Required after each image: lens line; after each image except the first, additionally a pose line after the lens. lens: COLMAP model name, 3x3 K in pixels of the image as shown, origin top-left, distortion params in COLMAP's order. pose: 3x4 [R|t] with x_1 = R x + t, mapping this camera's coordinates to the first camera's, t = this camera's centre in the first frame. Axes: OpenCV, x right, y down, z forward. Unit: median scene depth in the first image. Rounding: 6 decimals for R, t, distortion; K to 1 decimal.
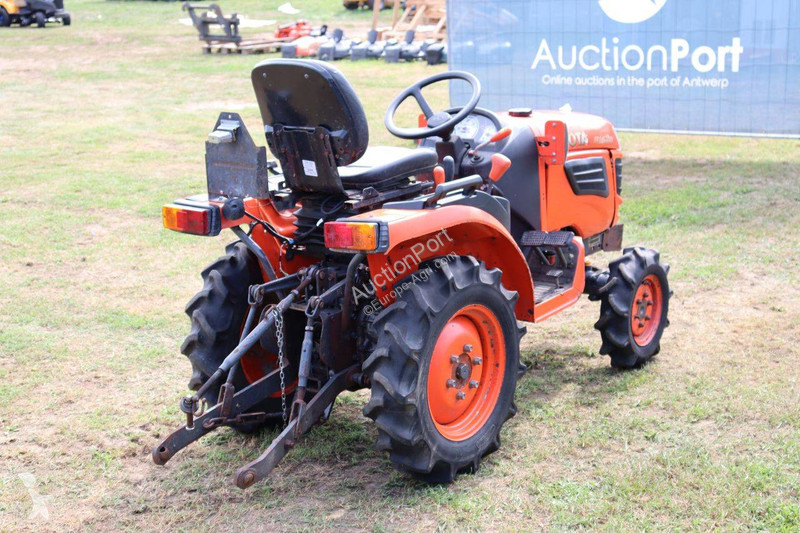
lens RADIAL K [[1241.0, 0, 400.0], [0, 1241.0, 266.5], [0, 0, 1]] dist [0.111515, -0.026560]
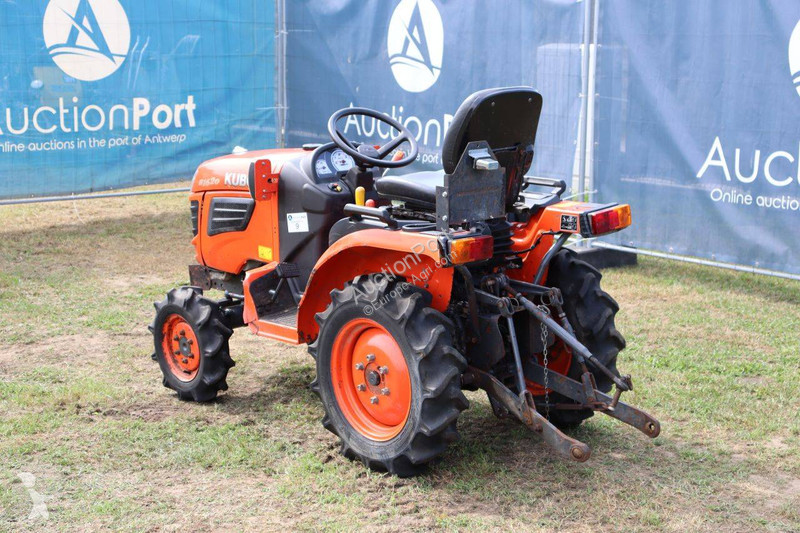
lens RADIAL K [[1441.1, 0, 400.0], [0, 1441.1, 266.5], [0, 0, 1]] dist [0.200163, 0.057381]
pose [[0.208546, -0.156667, 0.965383, -1.342821], [0.245683, 0.963826, 0.103341, -0.163168], [-0.946651, 0.215627, 0.239492, 0.782549]]
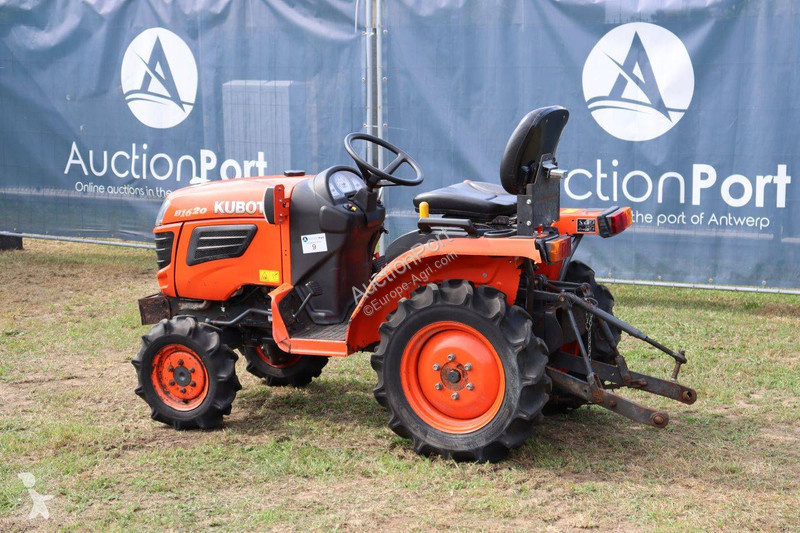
lens RADIAL K [[1531.6, 0, 400.0], [0, 1531.6, 266.5], [0, 0, 1]] dist [0.231259, 0.156712]
pose [[-0.178654, -0.121824, 0.976341, -1.548486], [0.262500, 0.950437, 0.166625, -0.301132], [-0.948249, 0.286058, -0.137821, 1.353576]]
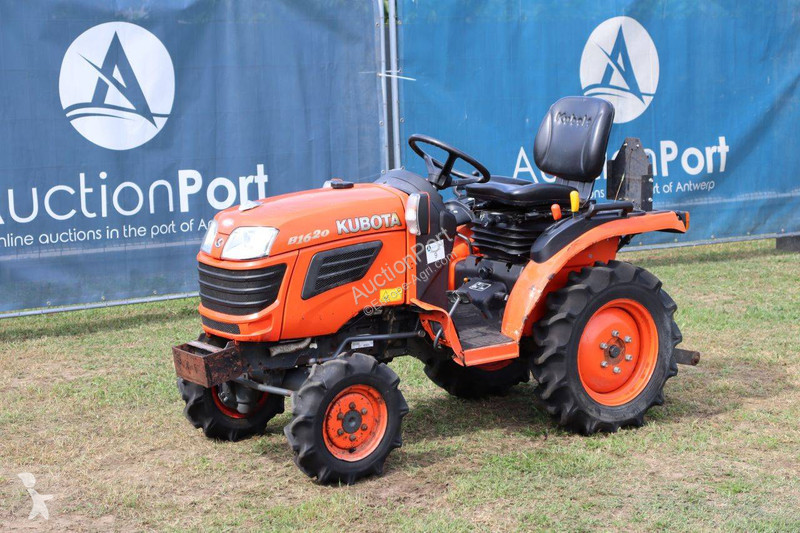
lens RADIAL K [[1745.2, 0, 400.0], [0, 1745.2, 266.5], [0, 0, 1]] dist [0.336324, 0.173891]
pose [[-0.955100, -0.008508, 0.296162, -0.450699], [0.104201, 0.926084, 0.362645, -0.693722], [-0.277356, 0.377222, -0.883616, 2.741282]]
